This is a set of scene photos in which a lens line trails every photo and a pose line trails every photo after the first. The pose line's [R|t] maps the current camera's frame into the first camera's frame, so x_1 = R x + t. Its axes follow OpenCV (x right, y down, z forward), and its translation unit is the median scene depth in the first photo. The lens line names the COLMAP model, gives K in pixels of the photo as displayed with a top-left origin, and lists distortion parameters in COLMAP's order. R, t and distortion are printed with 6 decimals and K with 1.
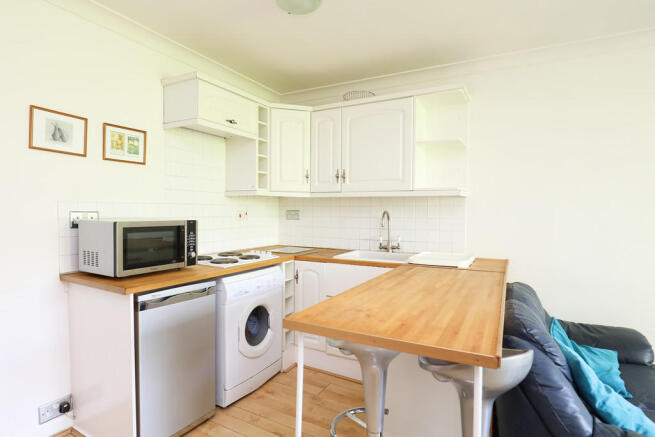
lens RADIAL K [[347.6, 0, 327.5], [0, 347.6, 217.3], [0, 0, 1]] dist [0.000324, -0.000030]
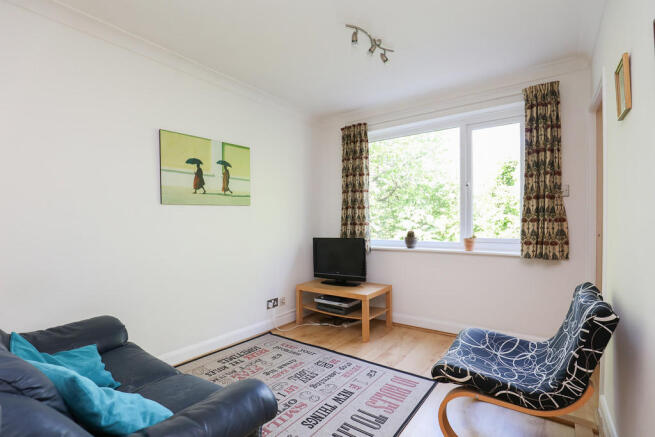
lens RADIAL K [[302.9, 0, 325.1], [0, 302.9, 228.9], [0, 0, 1]] dist [-0.002144, -0.000018]
pose [[0.154798, -0.028416, 0.987537, 0.119232], [0.025656, 0.999365, 0.024735, 0.065344], [-0.987613, 0.021507, 0.155429, 0.229549]]
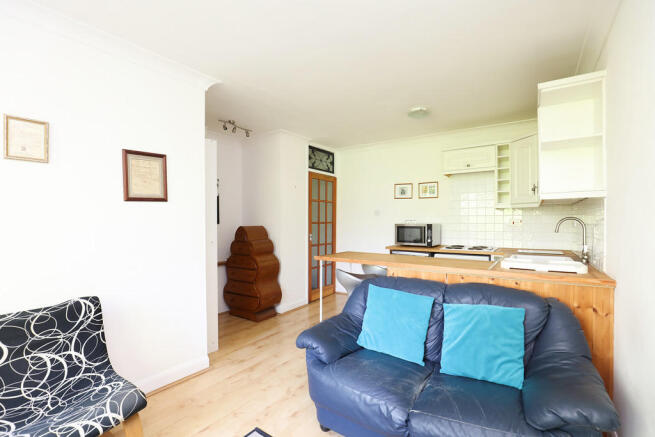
lens RADIAL K [[302.9, 0, 327.5], [0, 302.9, 220.9], [0, 0, 1]] dist [-0.002144, -0.000018]
pose [[-0.071268, -0.009152, -0.997415, 1.488298], [-0.016991, 0.999824, -0.007960, 0.013980], [0.997312, 0.016380, -0.071411, 0.537914]]
